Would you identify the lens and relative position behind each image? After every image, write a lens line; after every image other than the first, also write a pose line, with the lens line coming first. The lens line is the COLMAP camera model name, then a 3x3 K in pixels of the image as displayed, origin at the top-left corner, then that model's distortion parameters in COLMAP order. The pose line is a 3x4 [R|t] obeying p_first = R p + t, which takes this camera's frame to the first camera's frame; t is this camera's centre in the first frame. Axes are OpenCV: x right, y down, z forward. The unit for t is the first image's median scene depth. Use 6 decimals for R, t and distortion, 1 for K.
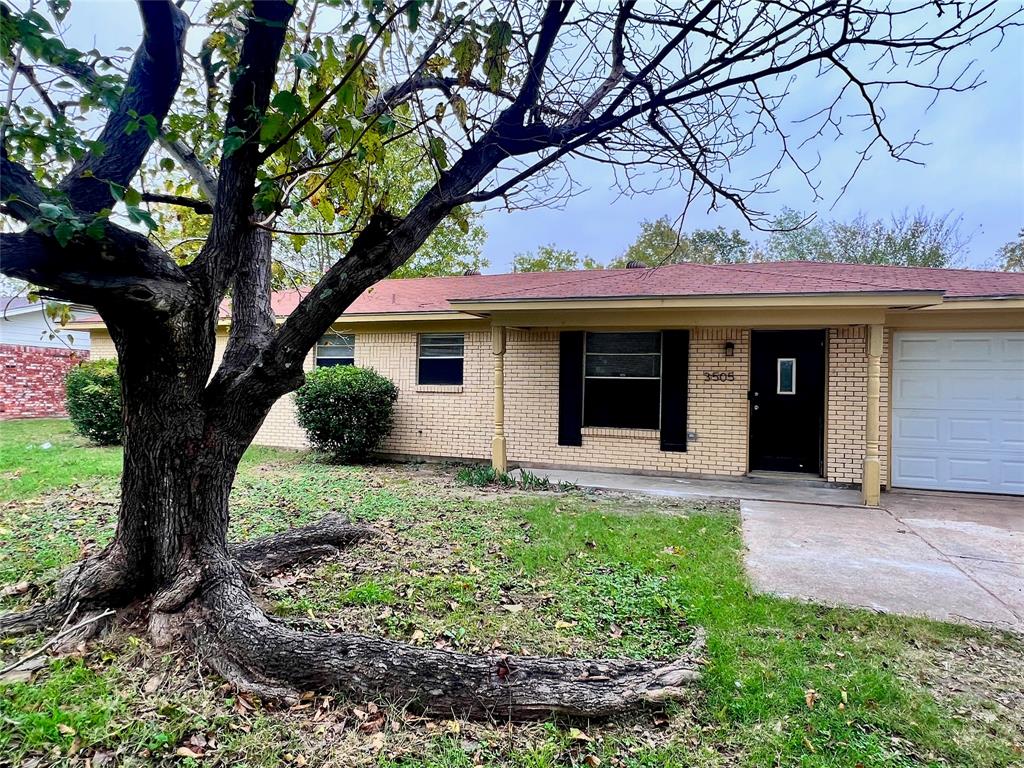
lens RADIAL K [[602.7, 0, 512.0], [0, 602.7, 384.0], [0, 0, 1]] dist [0.000582, 0.000318]
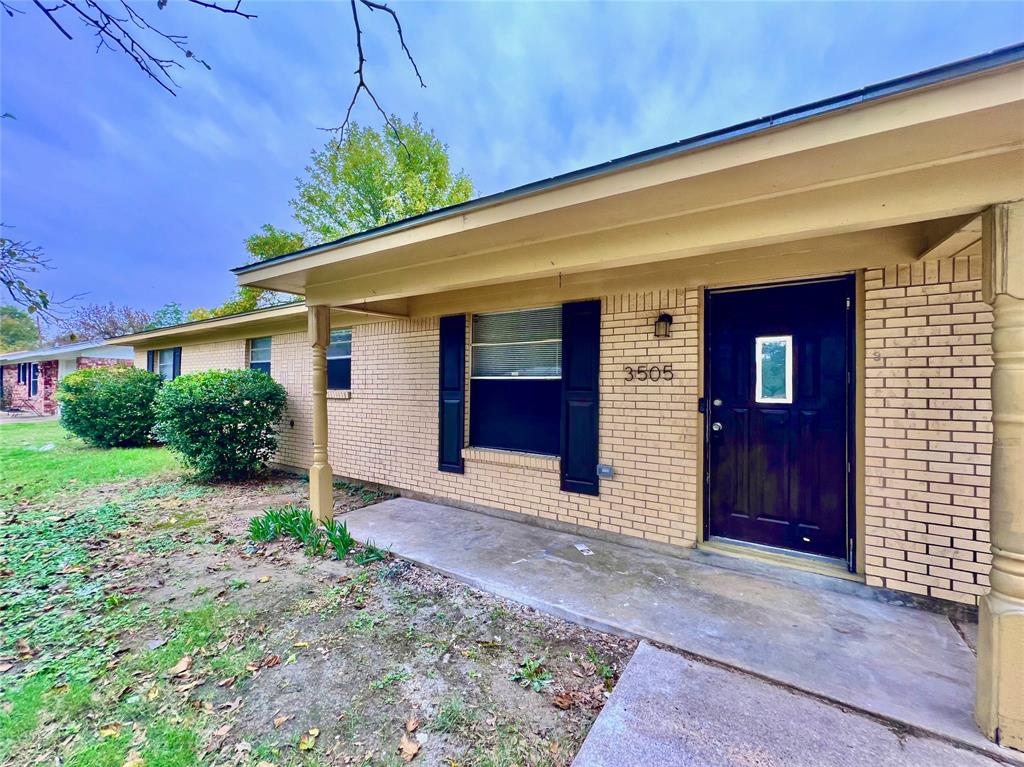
lens RADIAL K [[414.9, 0, 512.0], [0, 414.9, 383.5], [0, 0, 1]] dist [-0.000361, 0.000191]
pose [[0.974825, -0.009015, -0.222787, 0.302502], [0.005818, 0.999871, -0.015003, 0.003398], [0.222893, 0.013329, 0.974752, 0.572494]]
